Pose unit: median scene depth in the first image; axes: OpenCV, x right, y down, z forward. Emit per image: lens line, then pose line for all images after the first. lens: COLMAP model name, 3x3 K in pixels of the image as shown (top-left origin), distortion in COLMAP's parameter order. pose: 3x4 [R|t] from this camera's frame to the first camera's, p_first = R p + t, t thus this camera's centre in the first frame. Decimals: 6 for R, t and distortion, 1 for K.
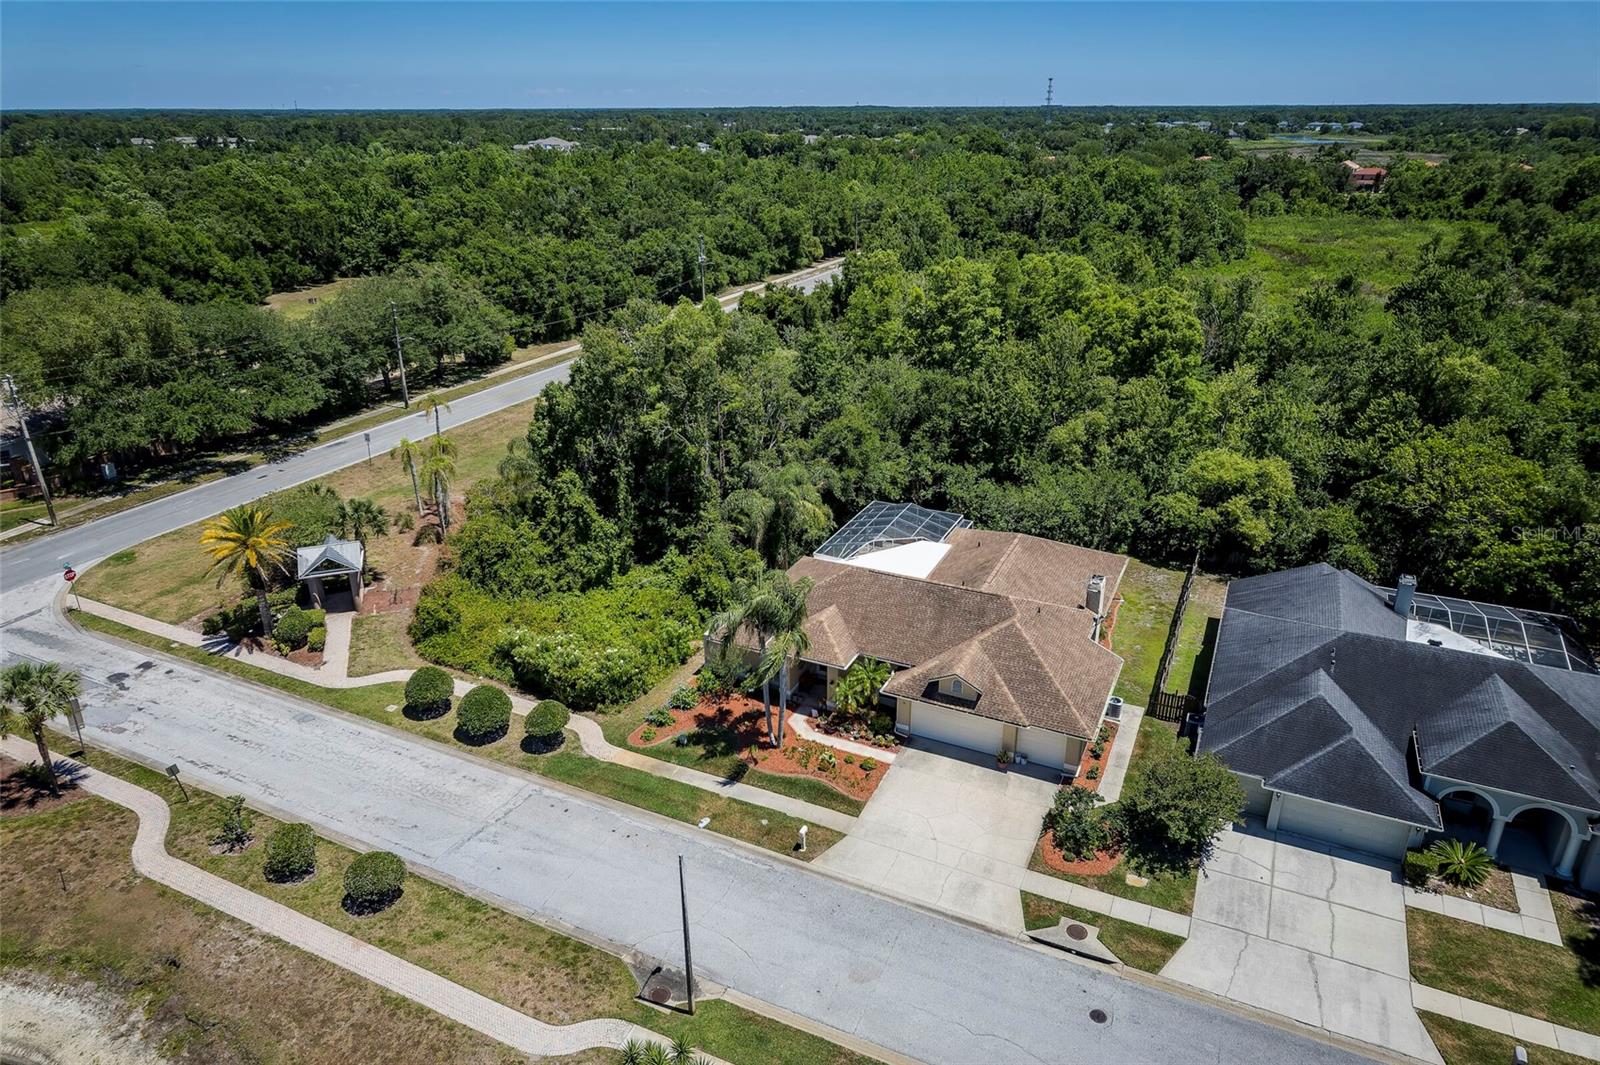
lens RADIAL K [[1005.2, 0, 803.3], [0, 1005.2, 531.8], [0, 0, 1]] dist [0.005674, 0.003864]
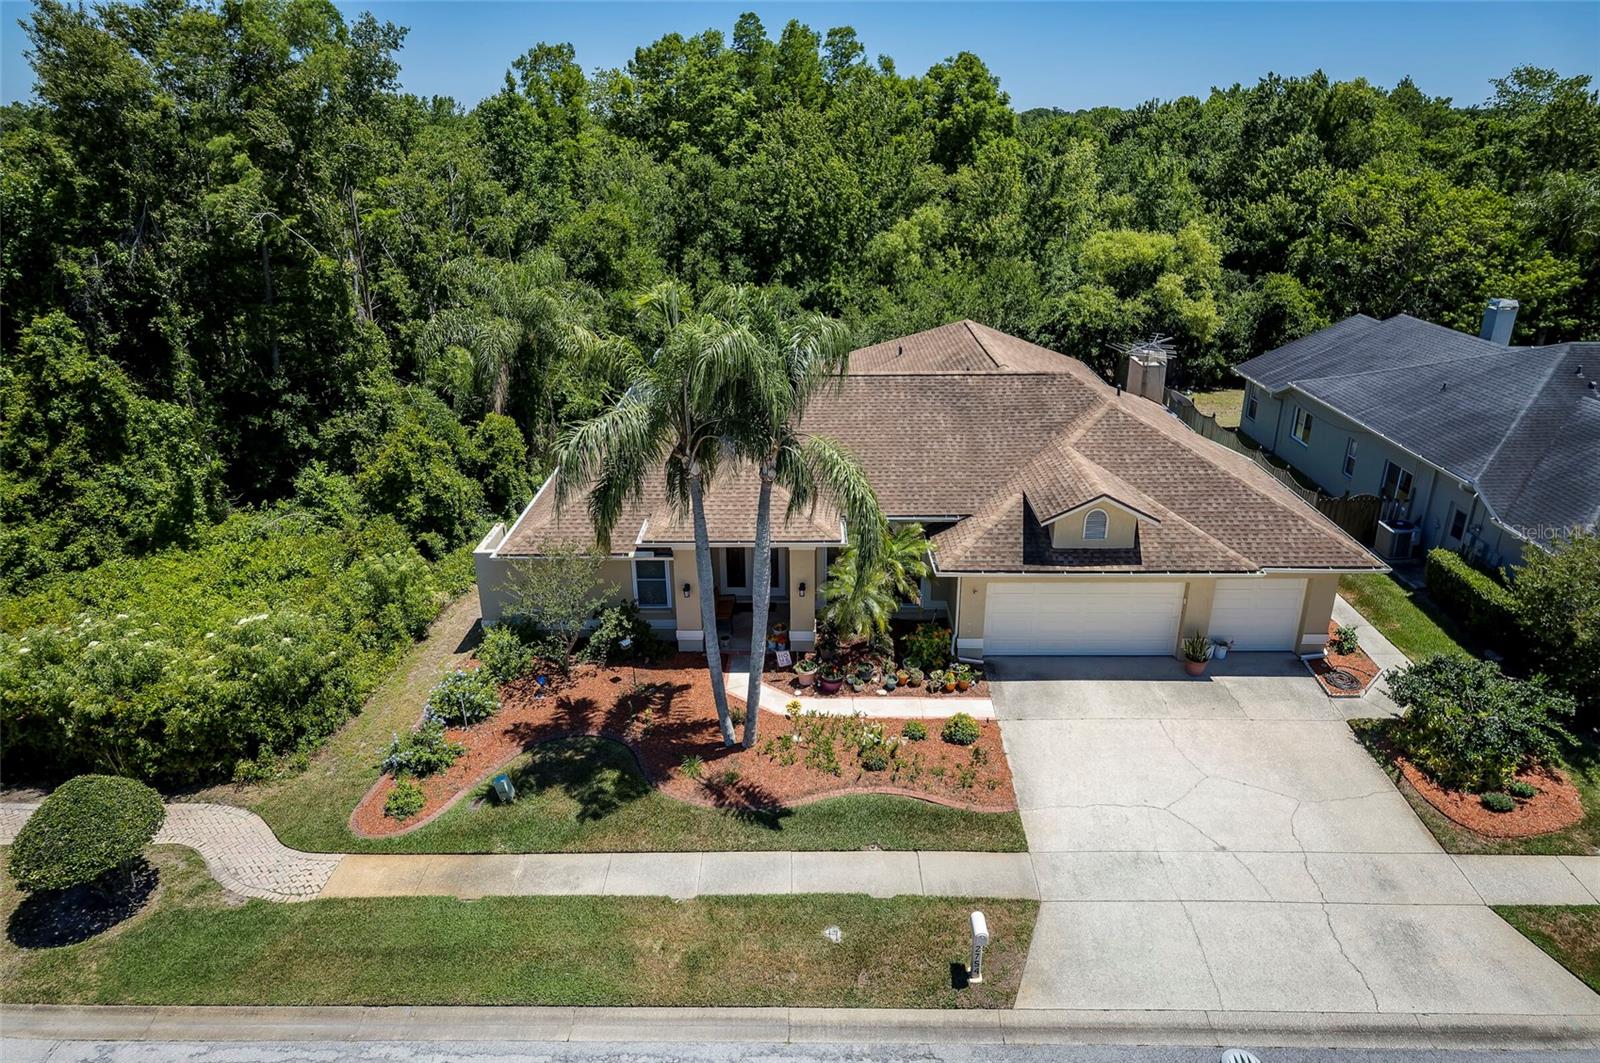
lens RADIAL K [[1010.1, 0, 803.7], [0, 1010.1, 534.3], [0, 0, 1]] dist [0.001670, 0.005187]
pose [[0.908195, -0.160297, 0.386635, -0.143262], [0.166113, 0.985932, 0.018568, 0.114299], [-0.384172, 0.047362, 0.922046, 0.555420]]
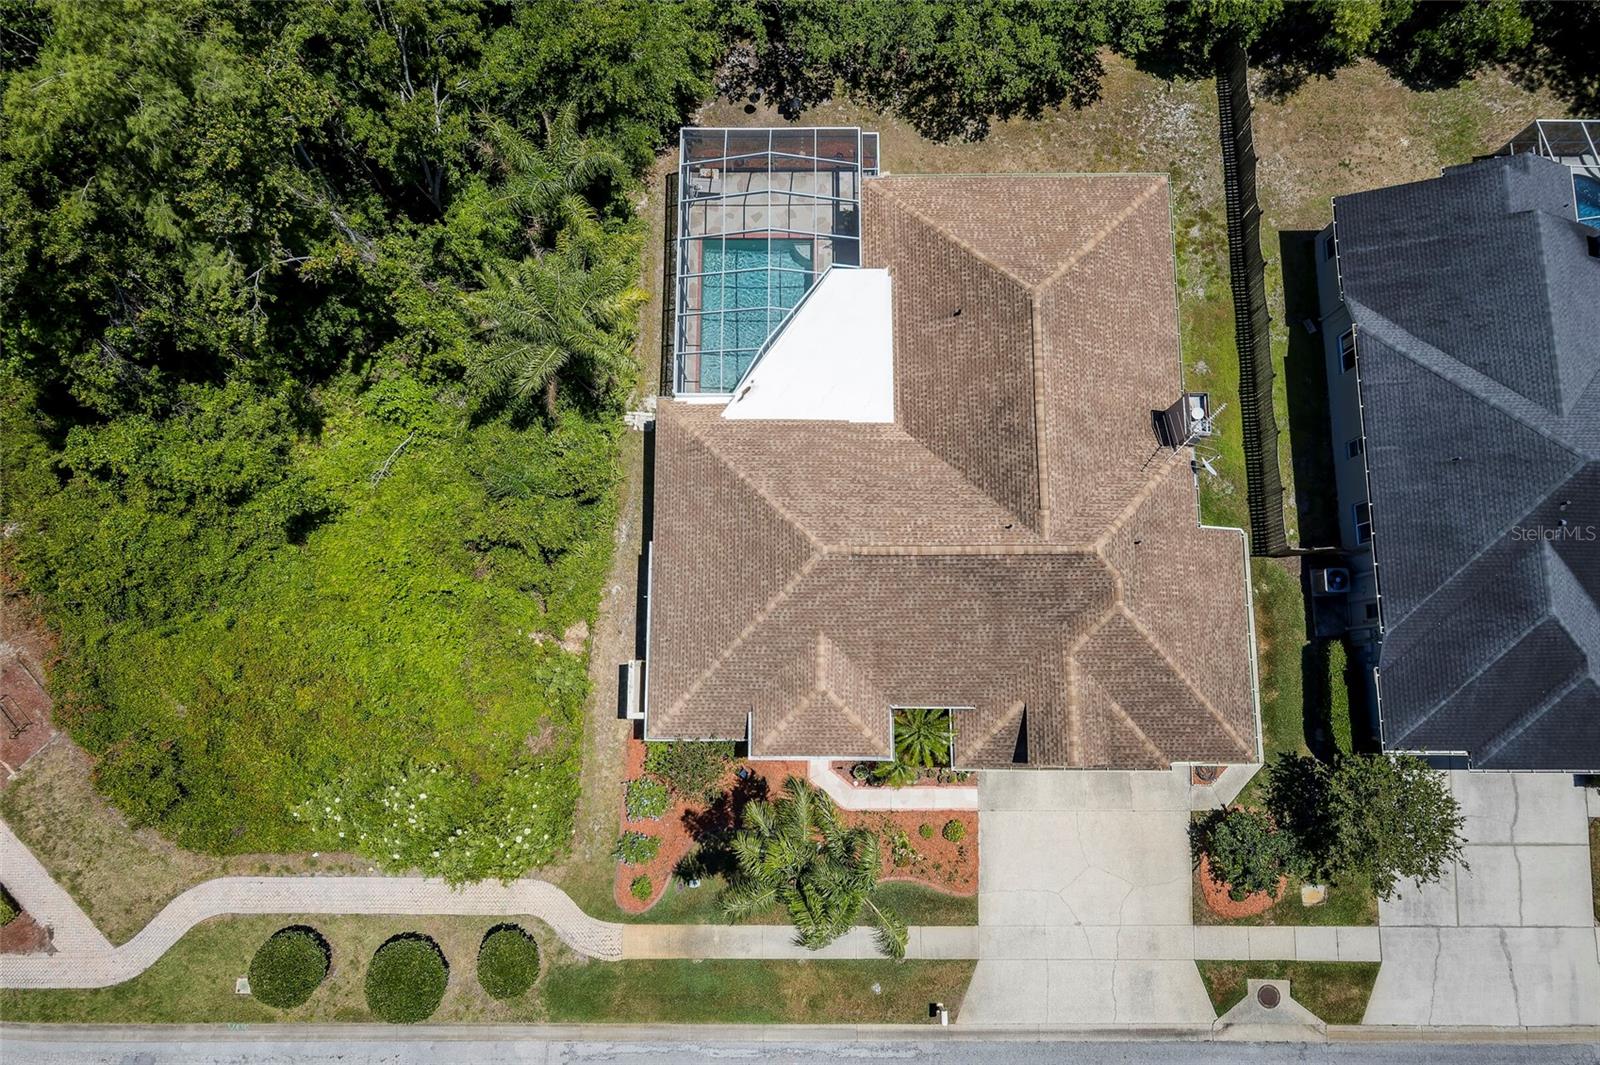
lens RADIAL K [[1005.2, 0, 803.3], [0, 1005.2, 531.8], [0, 0, 1]] dist [0.005674, 0.003864]
pose [[0.903433, -0.424067, 0.063063, 0.009760], [0.170893, 0.491096, 0.854178, -0.486546], [-0.393198, -0.760915, 0.516143, 0.753488]]
